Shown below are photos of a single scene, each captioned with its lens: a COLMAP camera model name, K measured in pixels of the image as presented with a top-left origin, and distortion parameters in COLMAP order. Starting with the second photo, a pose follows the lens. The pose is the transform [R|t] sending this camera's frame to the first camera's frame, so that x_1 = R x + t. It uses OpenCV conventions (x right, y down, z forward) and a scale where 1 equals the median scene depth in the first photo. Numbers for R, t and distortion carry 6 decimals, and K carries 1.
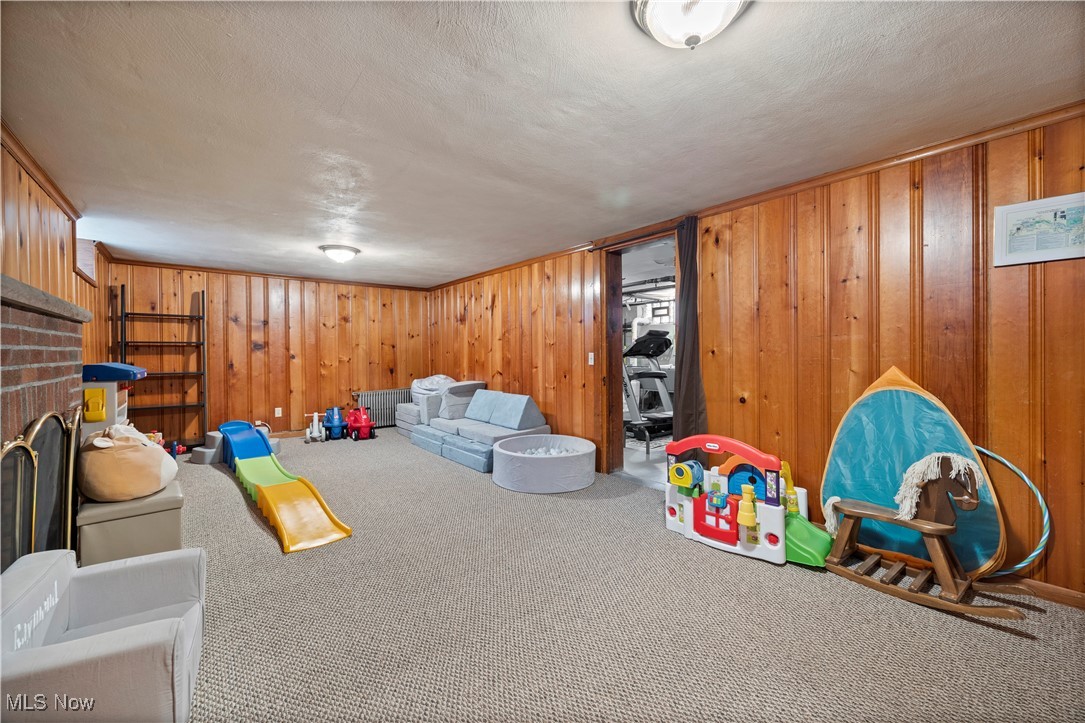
lens RADIAL K [[434.9, 0, 543.1], [0, 434.9, 356.0], [0, 0, 1]] dist [0.008715, -0.000835]
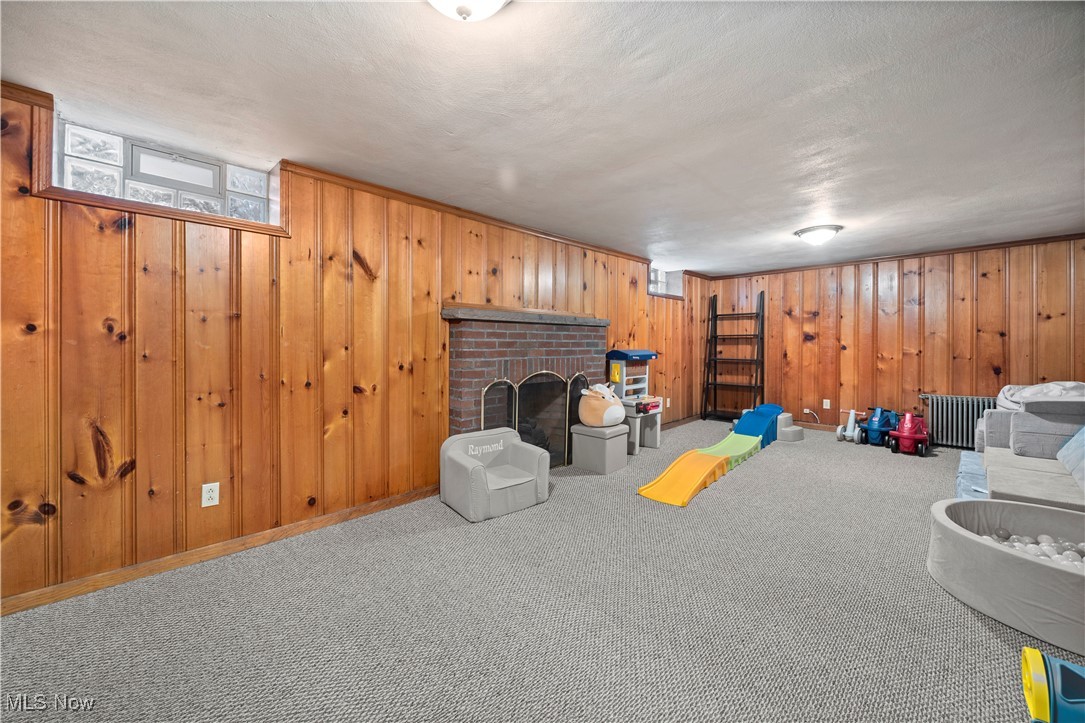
lens RADIAL K [[434.9, 0, 536.9], [0, 434.9, 346.6], [0, 0, 1]] dist [0.008715, -0.000835]
pose [[0.065276, 0.008884, -0.997828, 0.341998], [-0.008767, 0.999927, 0.008330, -0.002794], [0.997829, 0.008204, 0.065349, 0.290199]]
